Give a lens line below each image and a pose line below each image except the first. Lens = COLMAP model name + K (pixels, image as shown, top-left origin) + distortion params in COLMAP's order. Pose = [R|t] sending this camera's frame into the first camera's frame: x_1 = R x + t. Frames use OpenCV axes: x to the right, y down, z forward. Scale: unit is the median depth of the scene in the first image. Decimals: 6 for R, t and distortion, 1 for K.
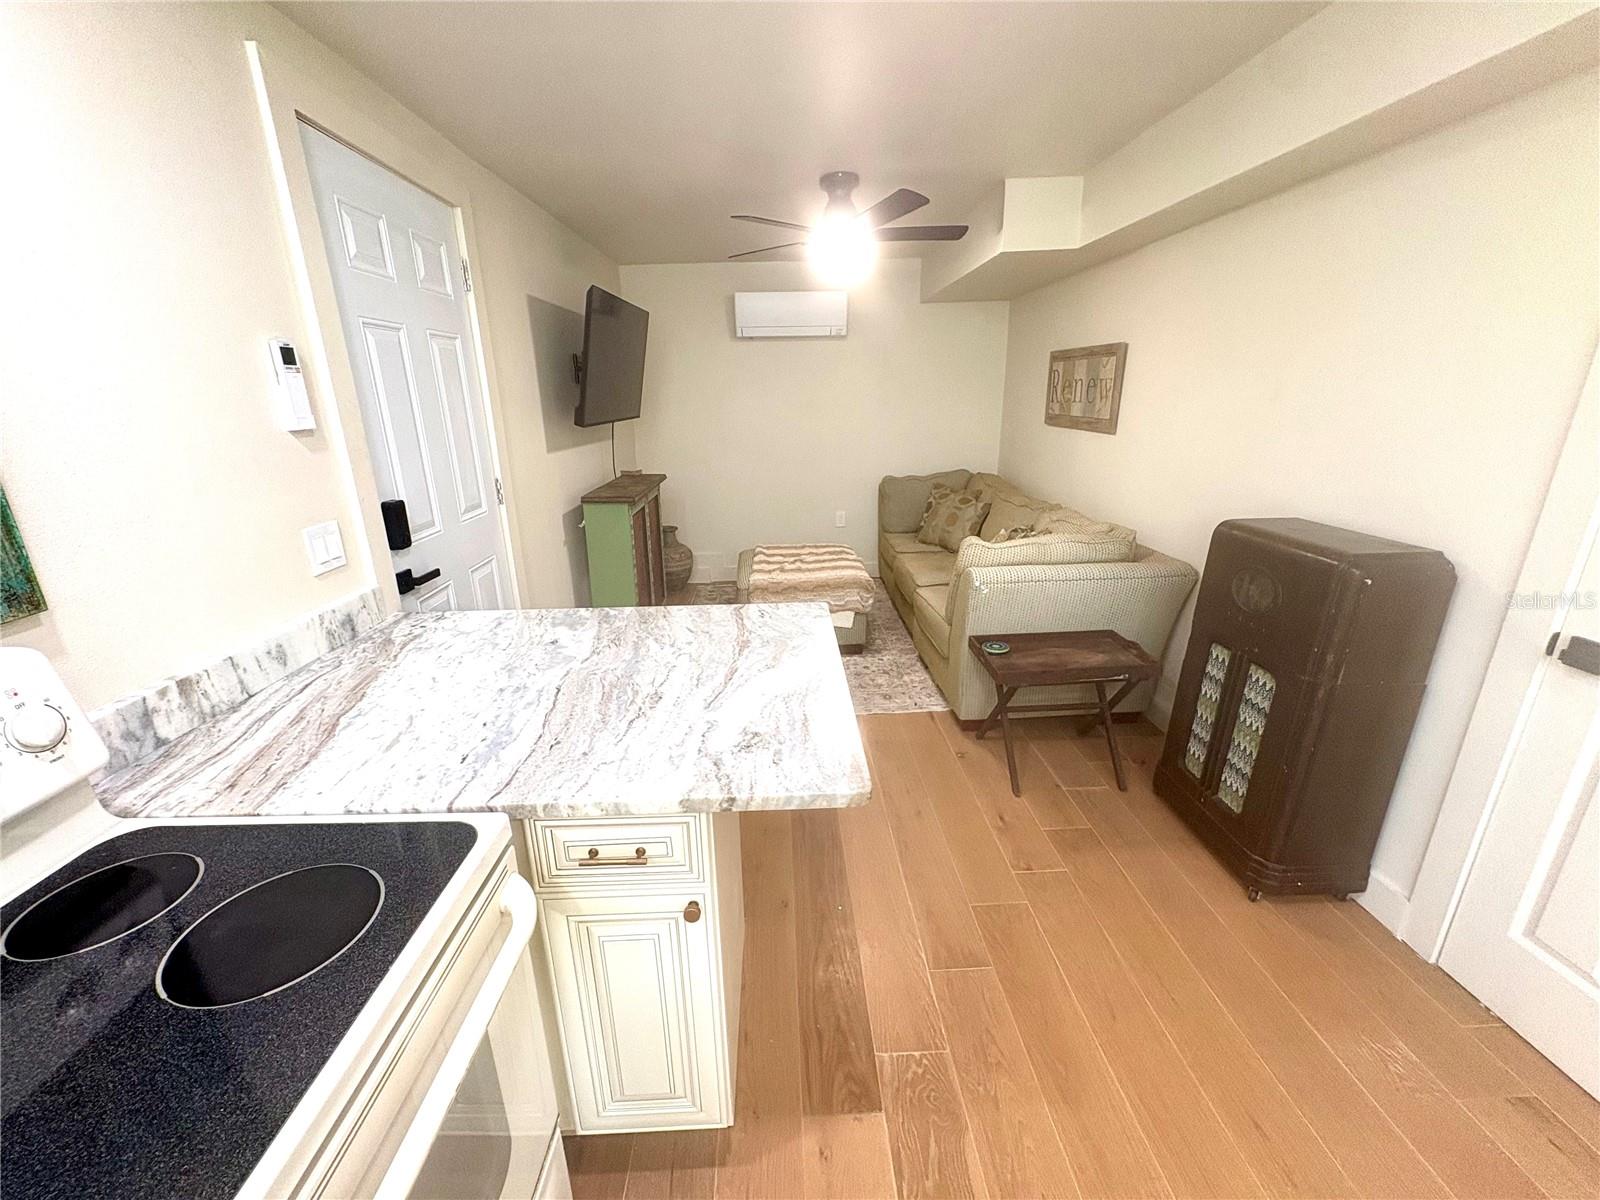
lens RADIAL K [[637.1, 0, 800.6], [0, 637.1, 599.8], [0, 0, 1]] dist [0.001054, -0.000345]
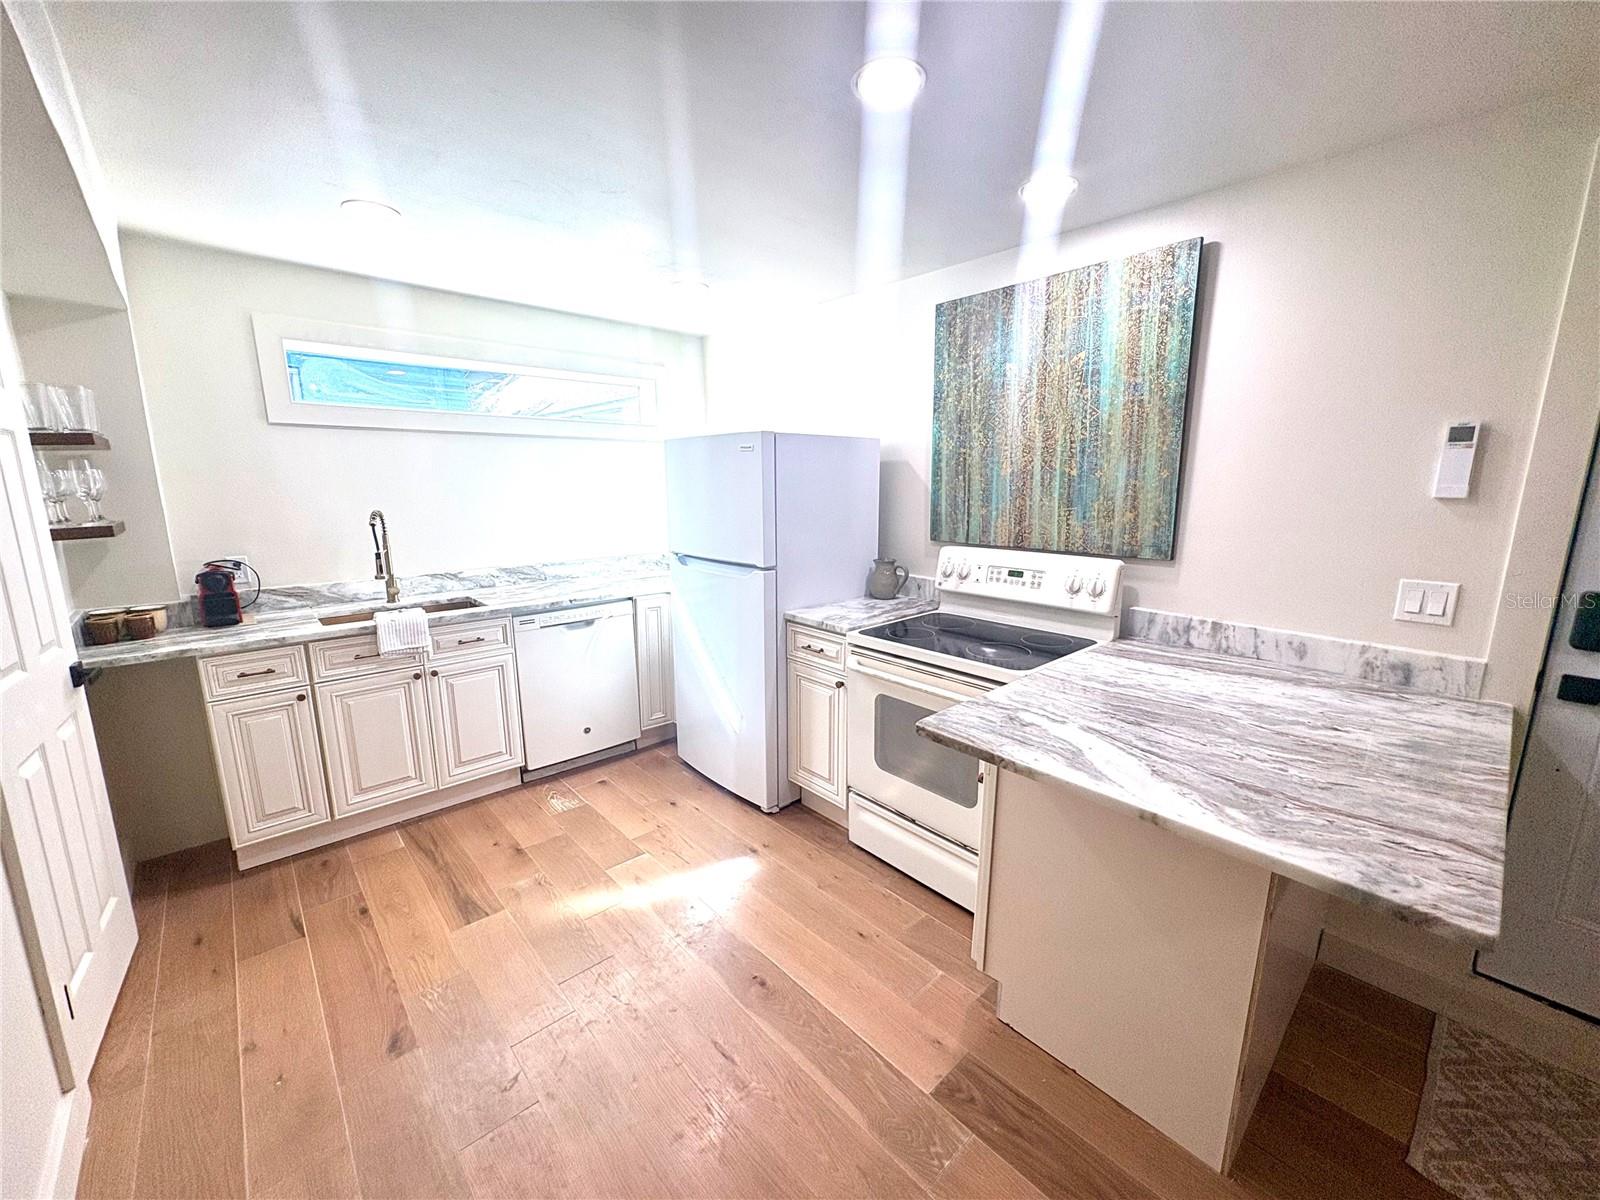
lens RADIAL K [[637.1, 0, 800.6], [0, 637.1, 599.8], [0, 0, 1]] dist [0.001054, -0.000345]
pose [[-0.767192, 0.141198, -0.625684, 0.388651], [-0.185685, 0.884810, 0.427356, -0.179201], [0.613953, 0.444044, -0.652600, 0.530882]]
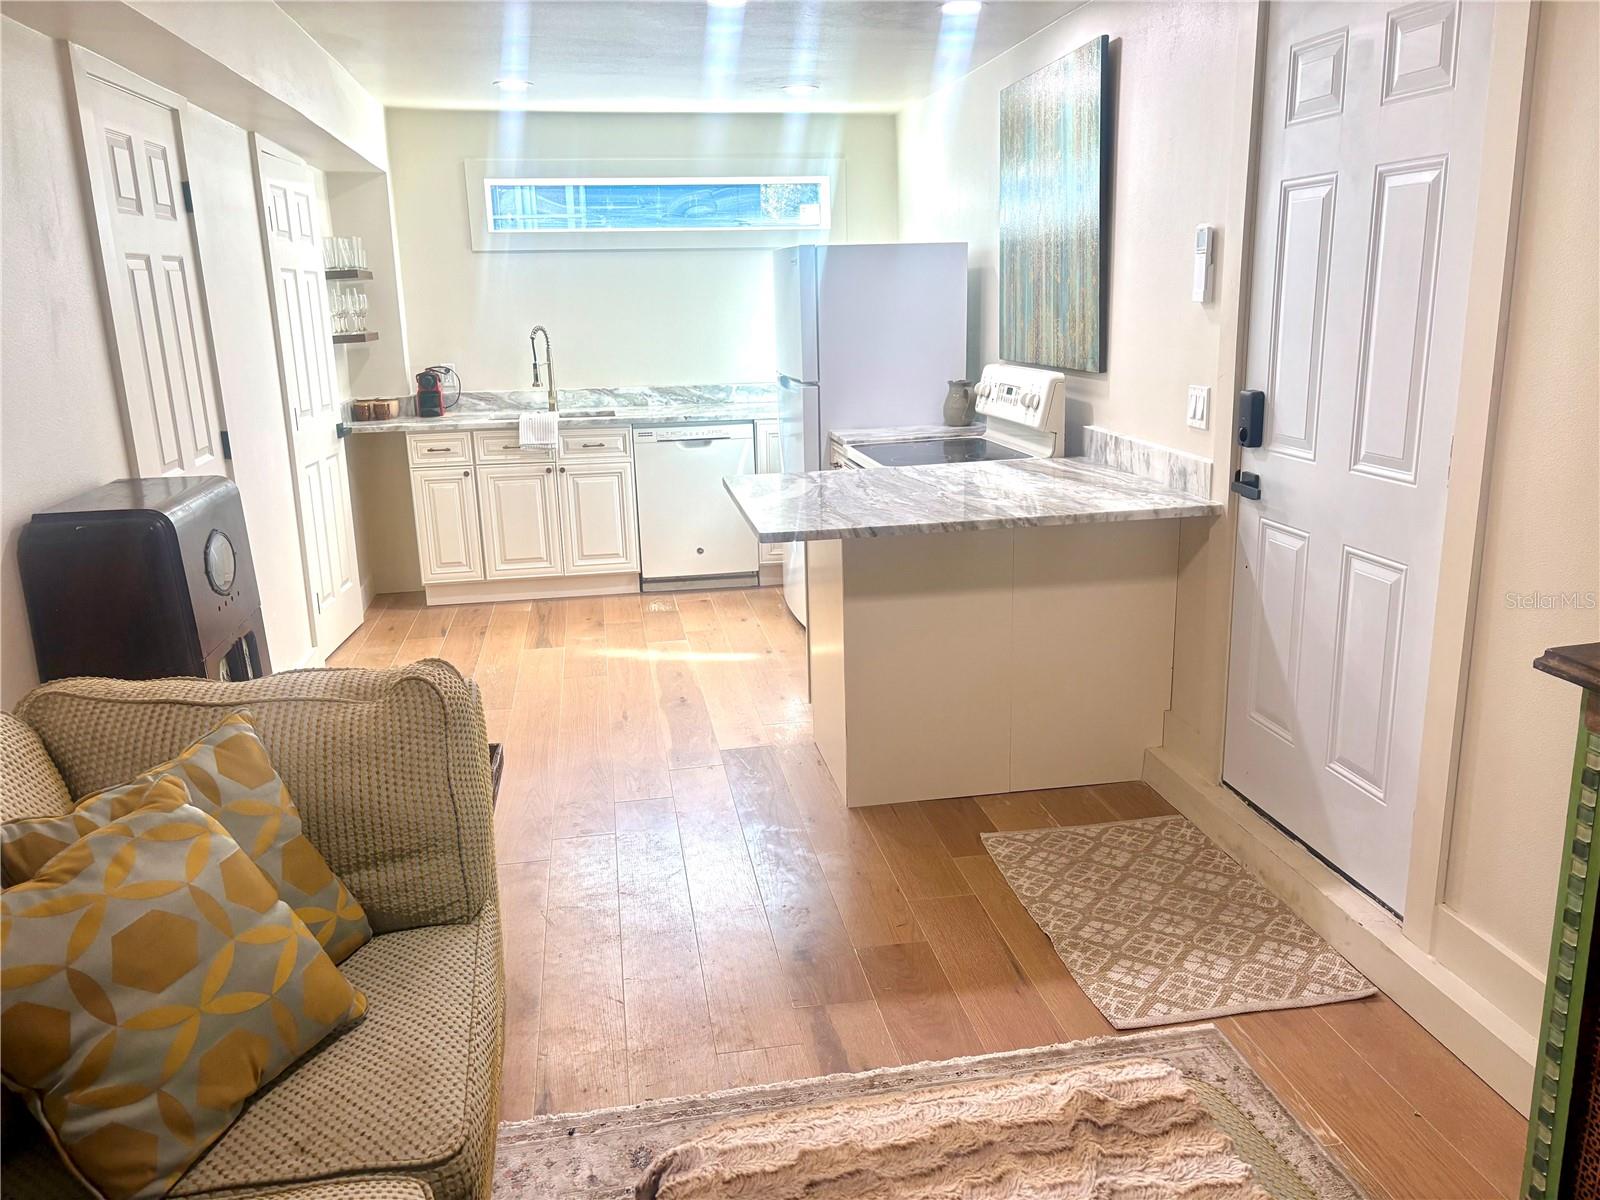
lens RADIAL K [[1206.4, 0, 800.0], [0, 1206.4, 600.0], [0, 0, 1]] dist [0.124551, -0.306798]
pose [[-0.990705, 0.073527, -0.114441, 0.107537], [0.000402, 0.842898, 0.538073, -0.475892], [0.136025, 0.533026, -0.835093, 1.443813]]
